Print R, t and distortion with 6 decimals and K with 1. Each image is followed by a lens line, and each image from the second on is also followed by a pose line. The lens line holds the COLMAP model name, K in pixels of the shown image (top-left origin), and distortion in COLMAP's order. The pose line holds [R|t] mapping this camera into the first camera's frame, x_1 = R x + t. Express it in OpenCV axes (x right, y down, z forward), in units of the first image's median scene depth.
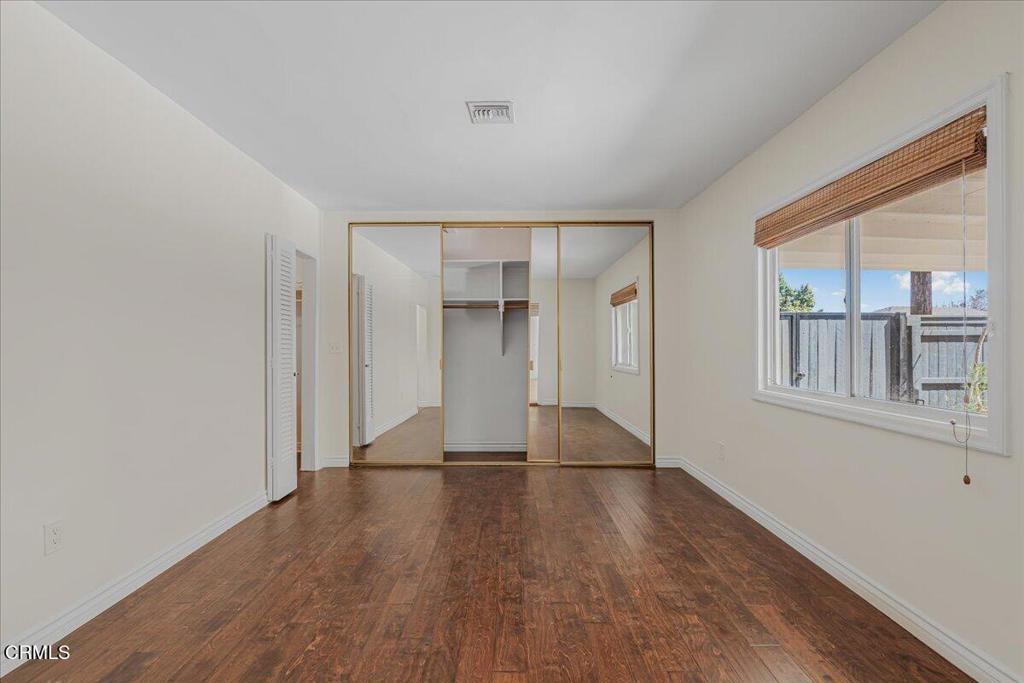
lens RADIAL K [[448.9, 0, 519.4], [0, 448.9, 346.4], [0, 0, 1]] dist [0.001853, -0.000068]
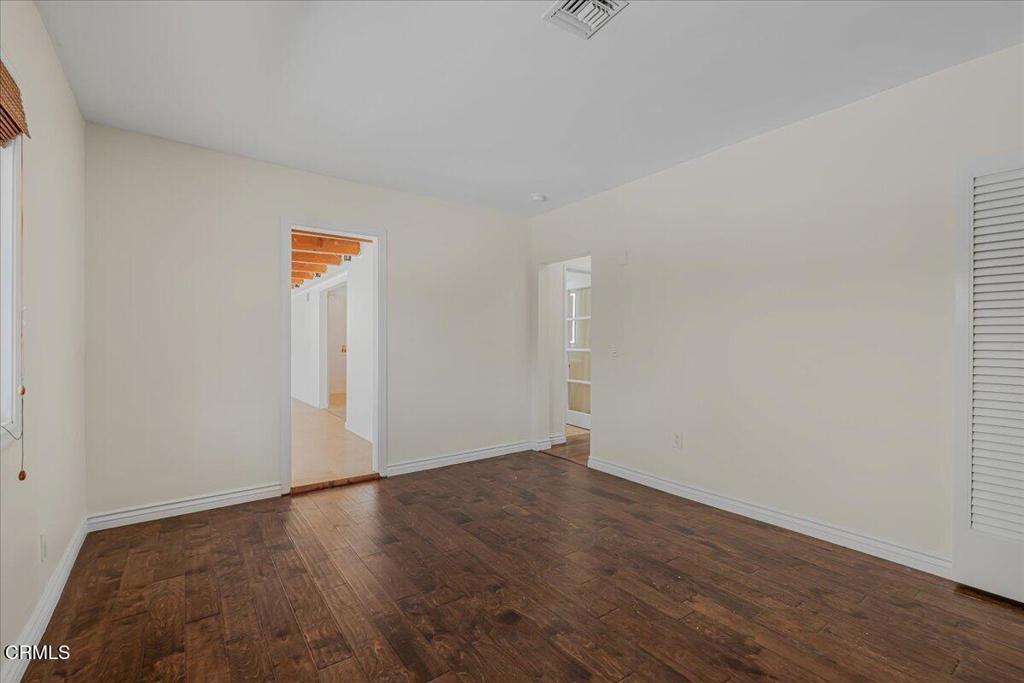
lens RADIAL K [[452.0, 0, 510.9], [0, 452.0, 344.2], [0, 0, 1]] dist [-0.000152, -0.000042]
pose [[-0.818663, 0.001509, -0.574273, 0.528043], [-0.002198, 0.999981, 0.005762, 0.009264], [0.574270, 0.005979, -0.818644, 1.794220]]
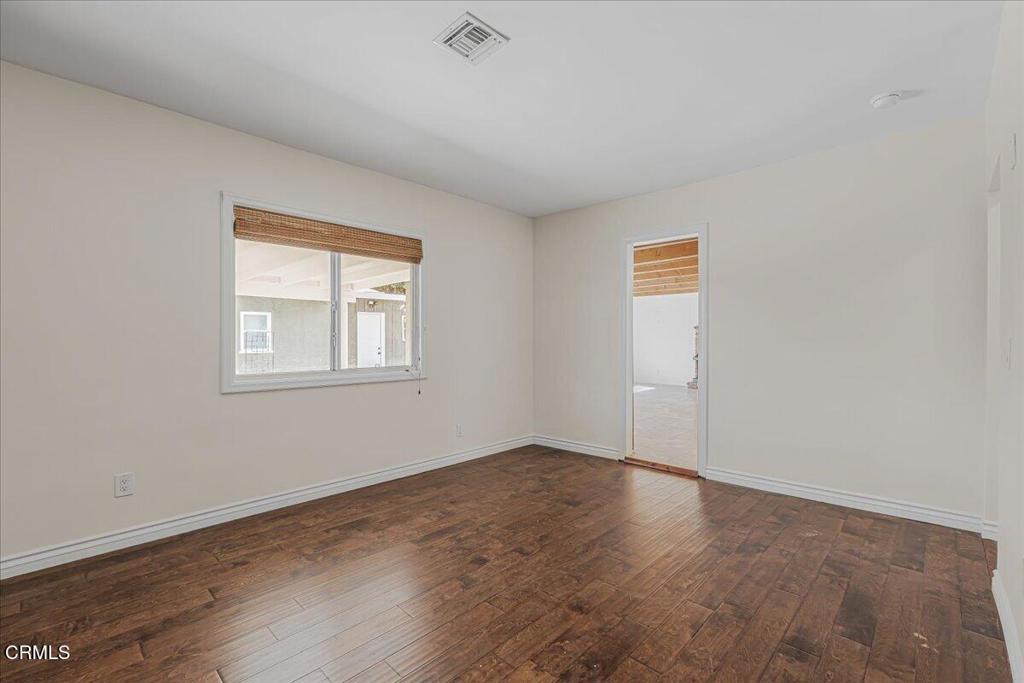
lens RADIAL K [[452.0, 0, 510.9], [0, 452.0, 344.2], [0, 0, 1]] dist [-0.000152, -0.000042]
pose [[-0.708946, -0.005026, 0.705245, -0.793855], [0.003253, 0.999941, 0.010396, 0.014248], [-0.705255, 0.009664, -0.708888, 1.787389]]
